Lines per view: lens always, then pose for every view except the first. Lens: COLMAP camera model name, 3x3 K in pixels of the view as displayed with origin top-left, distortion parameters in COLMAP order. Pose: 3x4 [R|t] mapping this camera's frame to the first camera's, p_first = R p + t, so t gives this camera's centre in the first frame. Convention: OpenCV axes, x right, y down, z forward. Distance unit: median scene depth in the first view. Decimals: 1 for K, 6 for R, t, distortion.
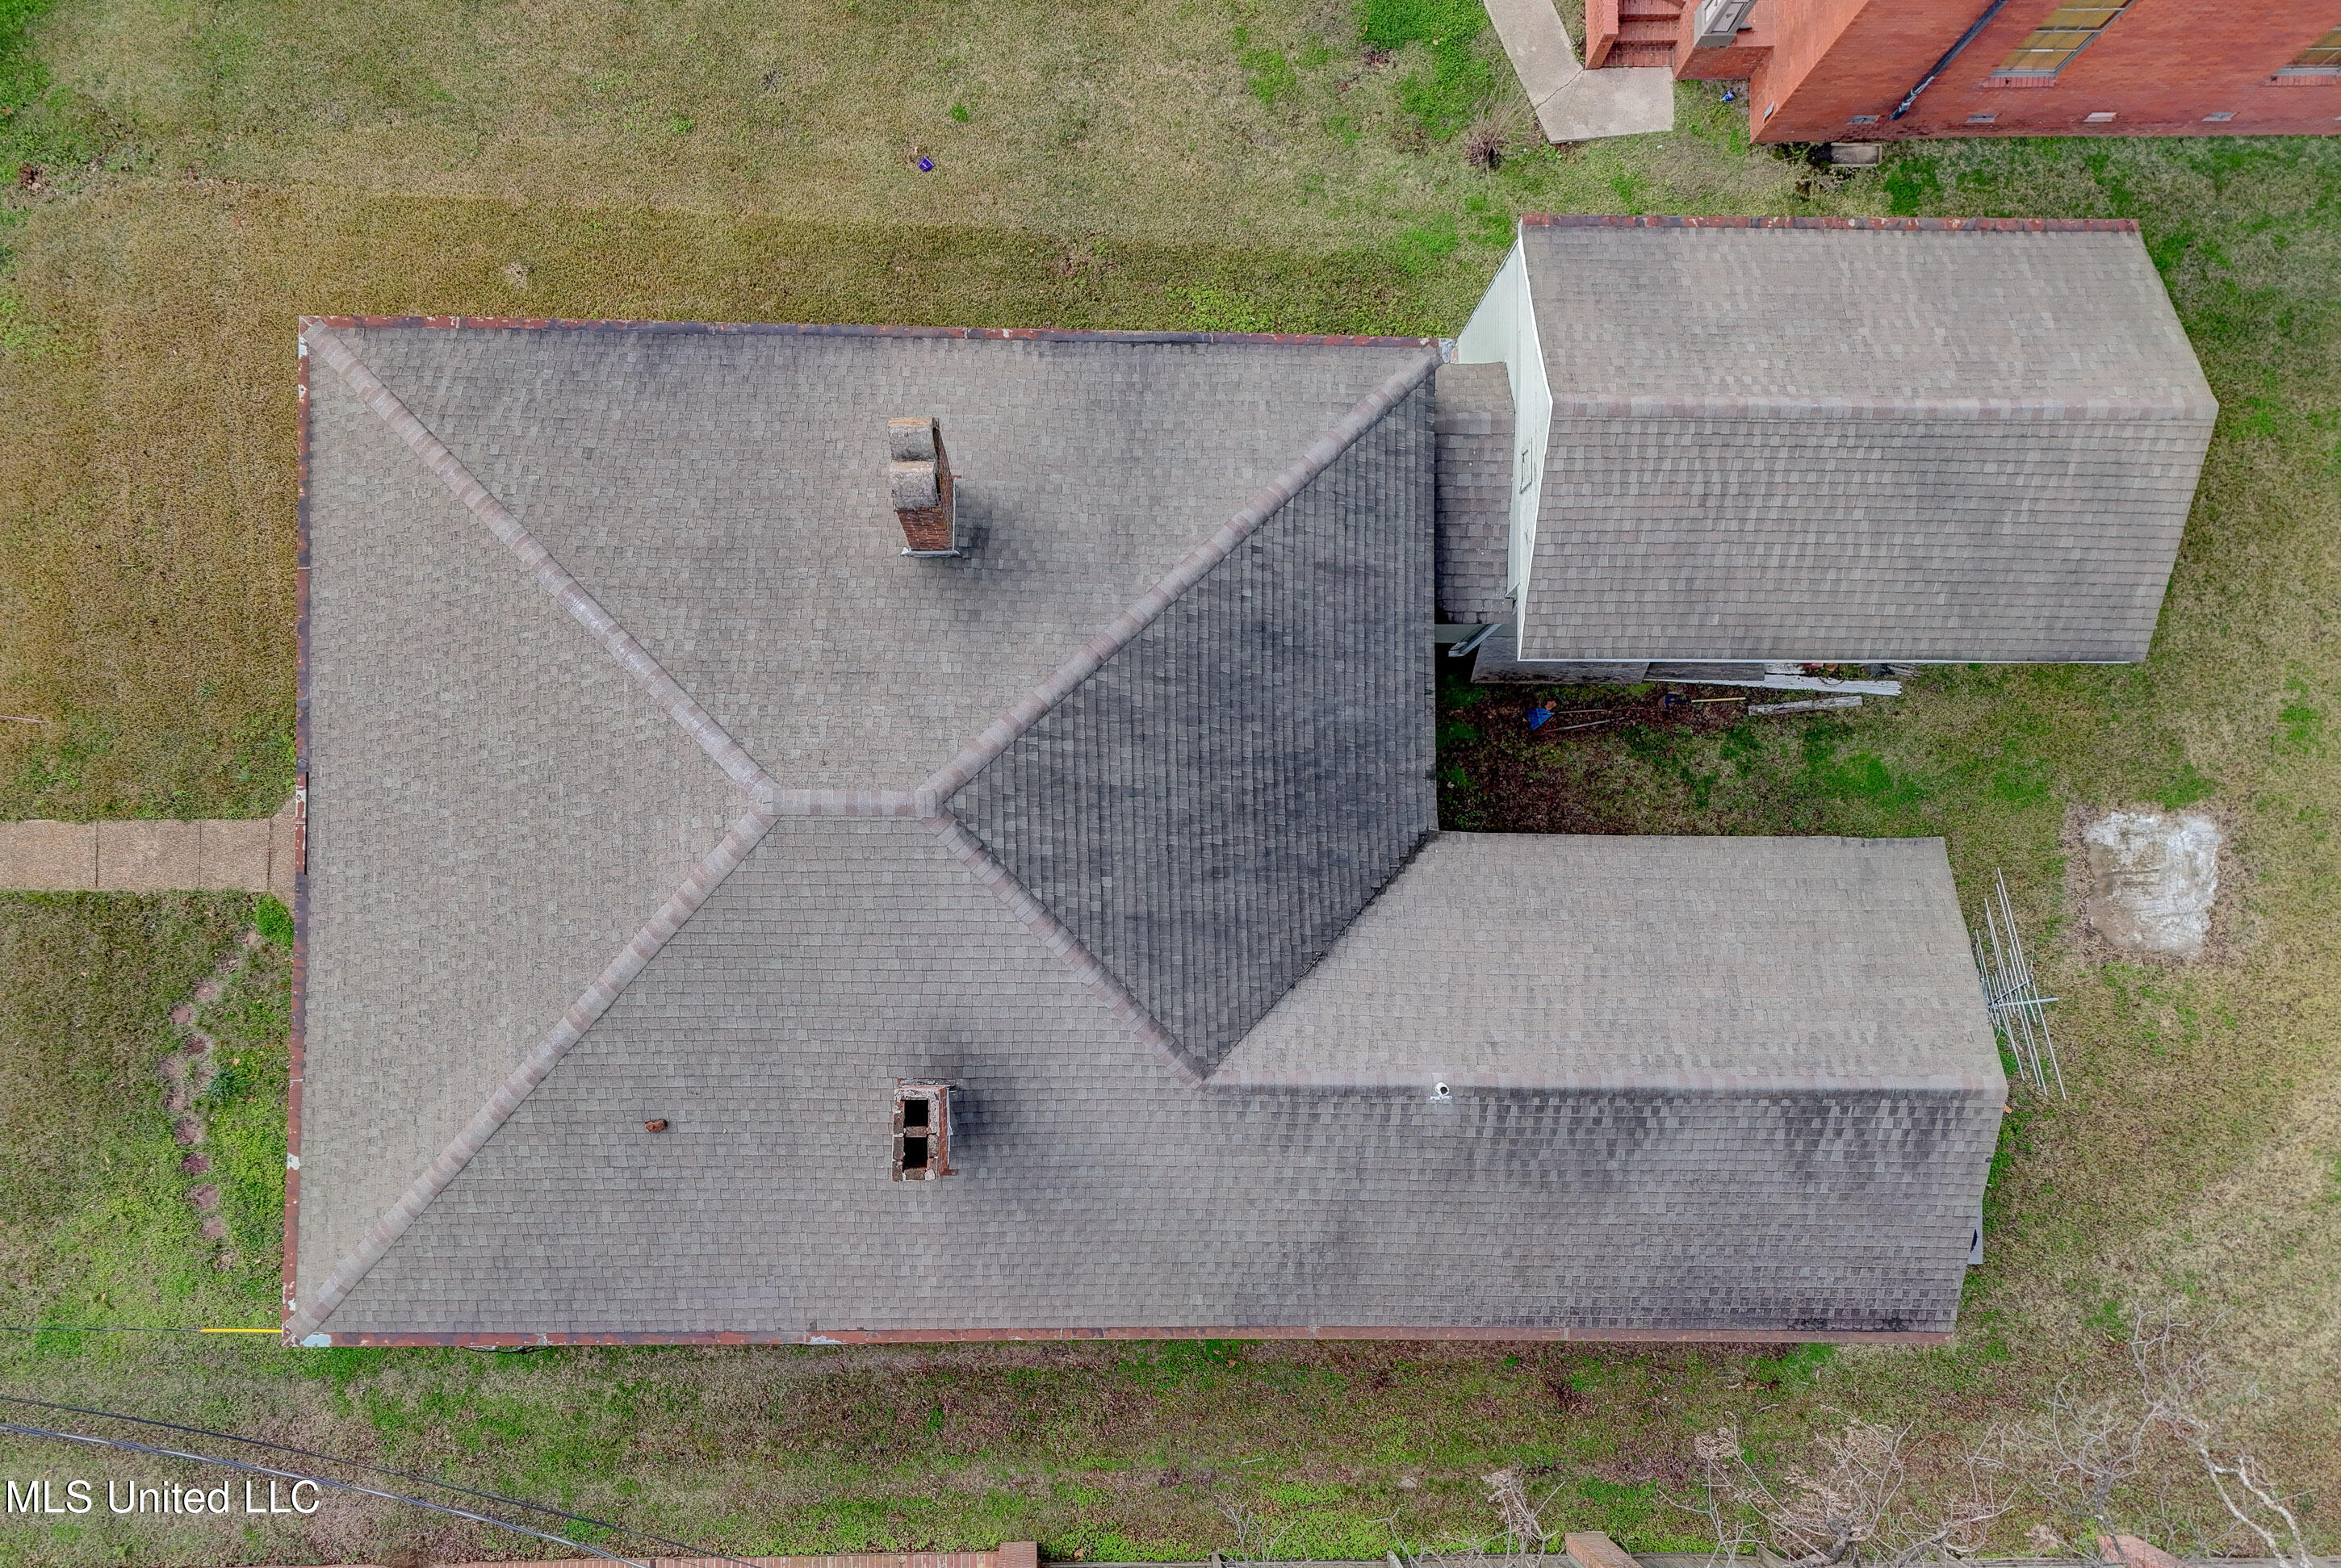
lens RADIAL K [[1747.1, 0, 1089.6], [0, 1747.1, 877.8], [0, 0, 1]] dist [0.009959, -0.002588]
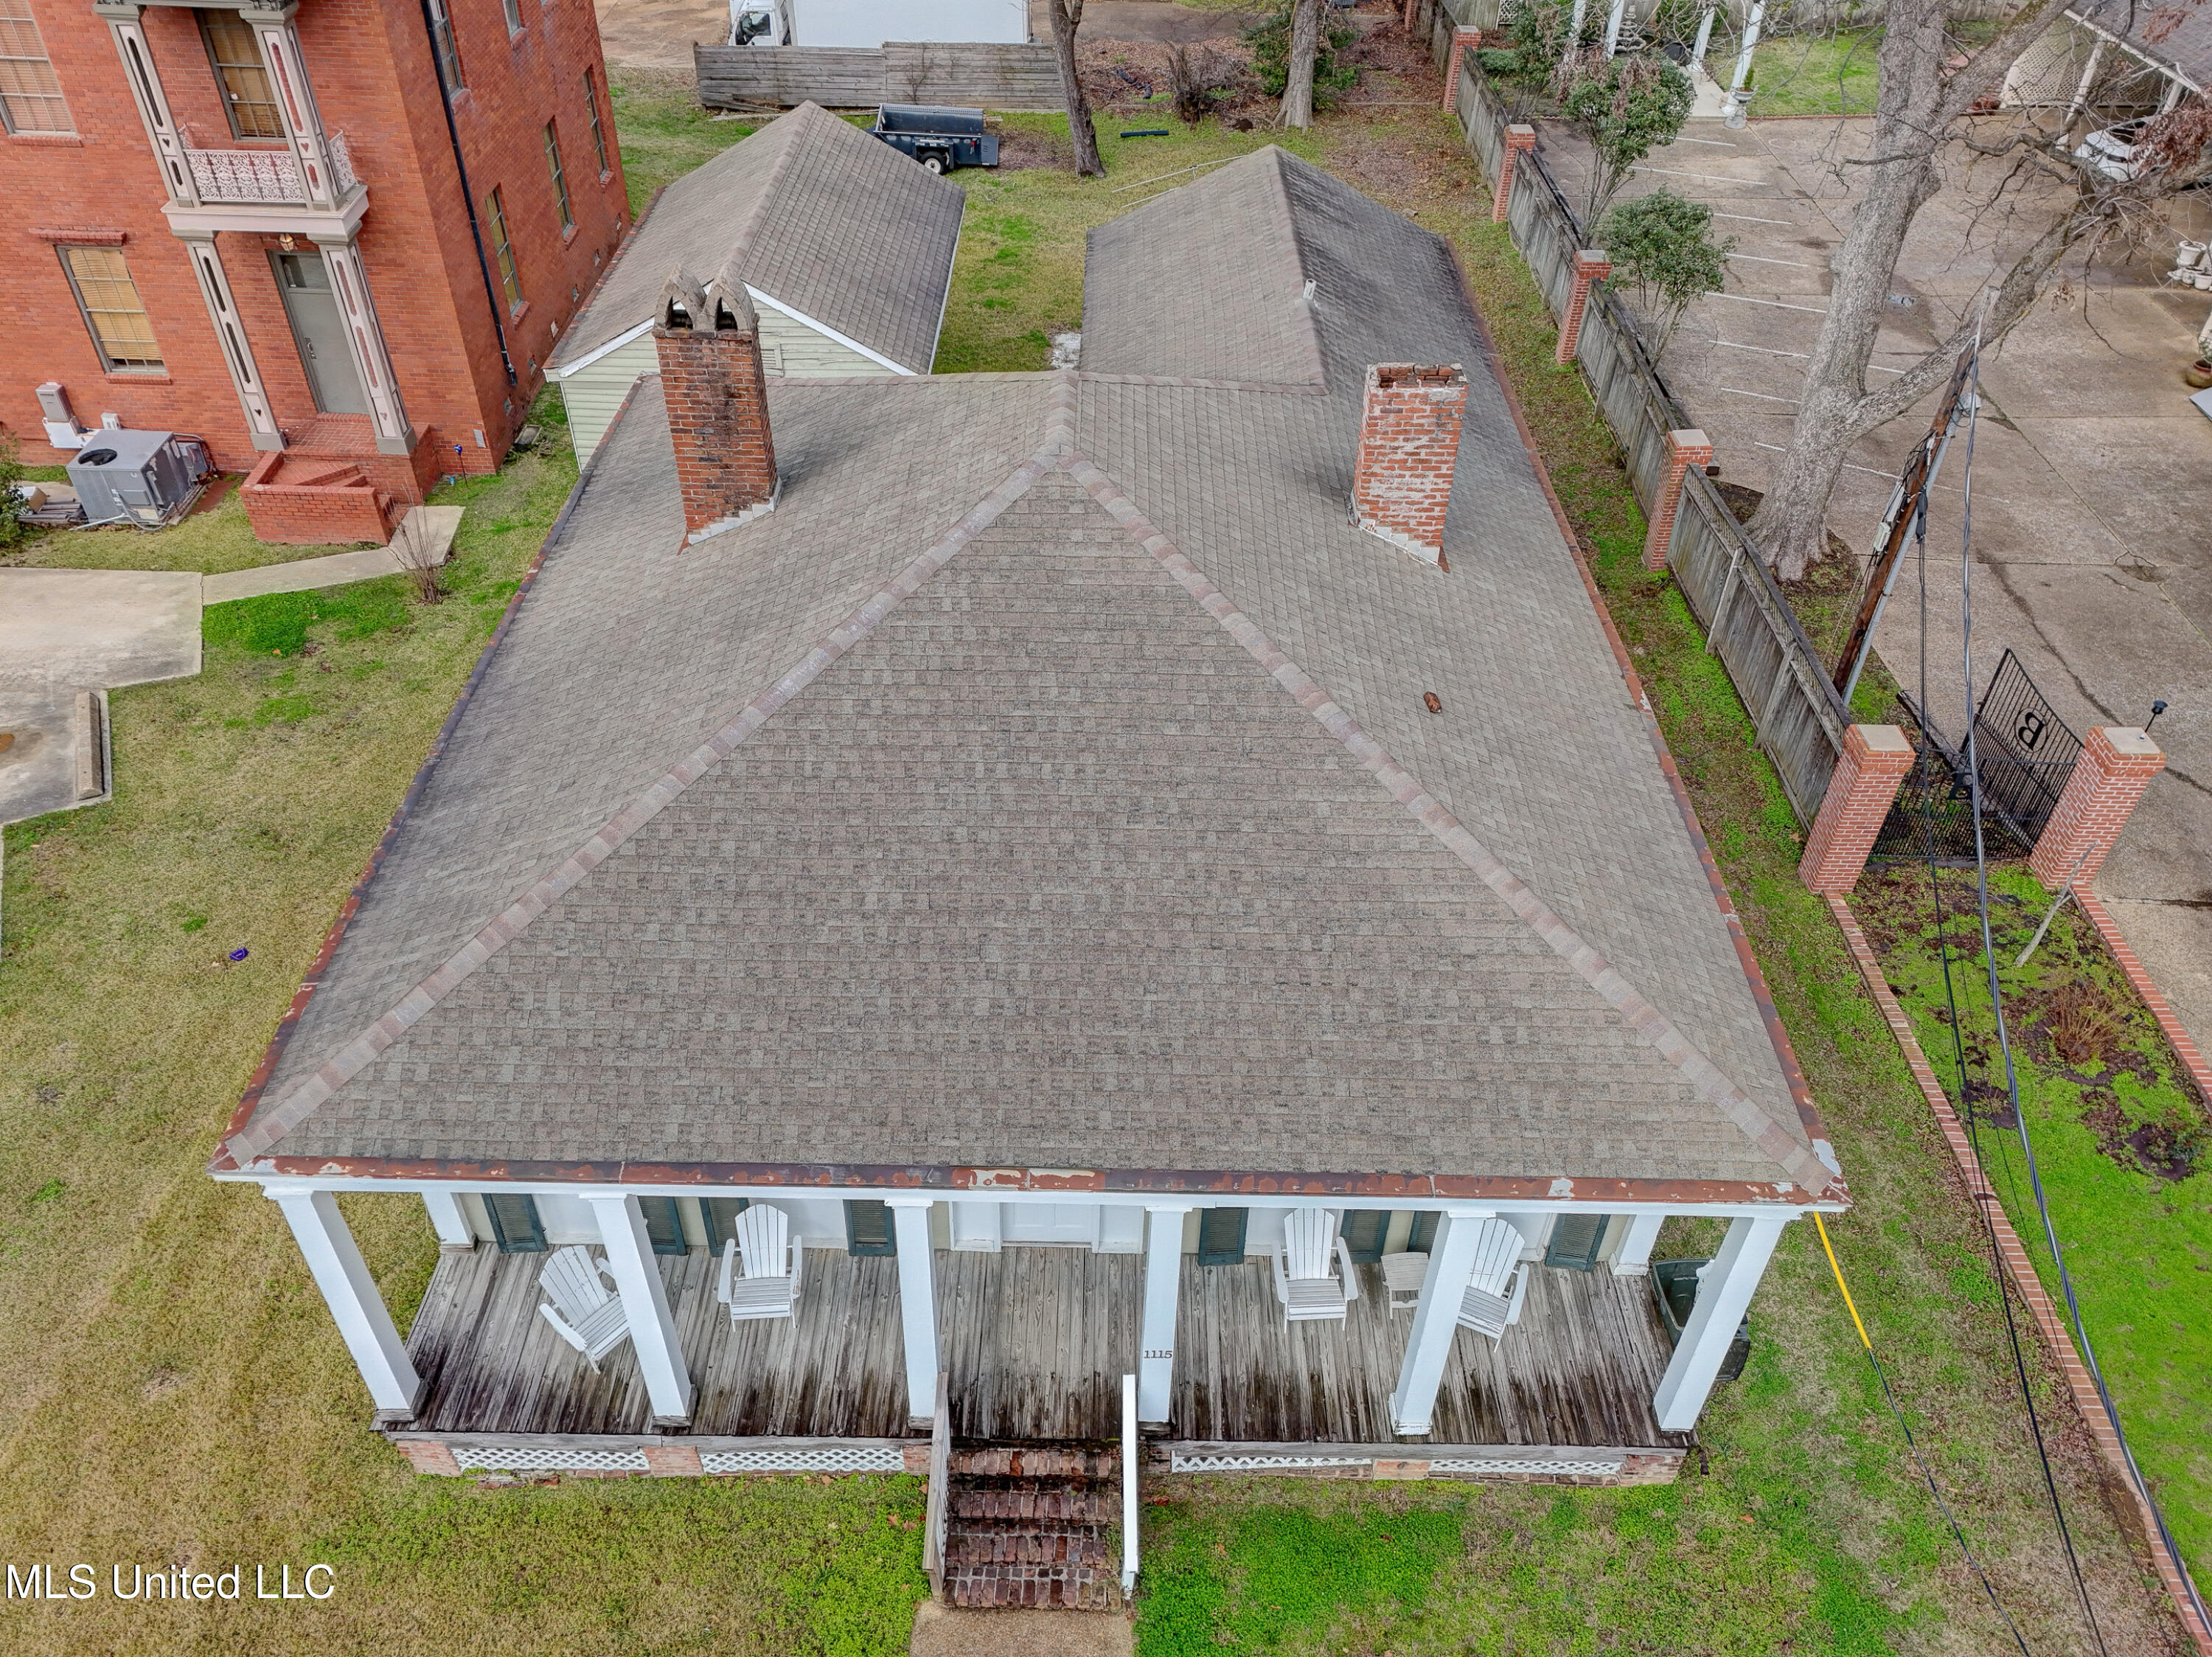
lens RADIAL K [[1621.4, 0, 1092.8], [0, 1621.4, 831.7], [0, 0, 1]] dist [0.014452, 0.001341]
pose [[0.015430, -0.666268, 0.745553, -0.805037], [0.997109, 0.065738, 0.038111, -0.039179], [-0.074403, 0.742809, 0.665356, 0.512128]]
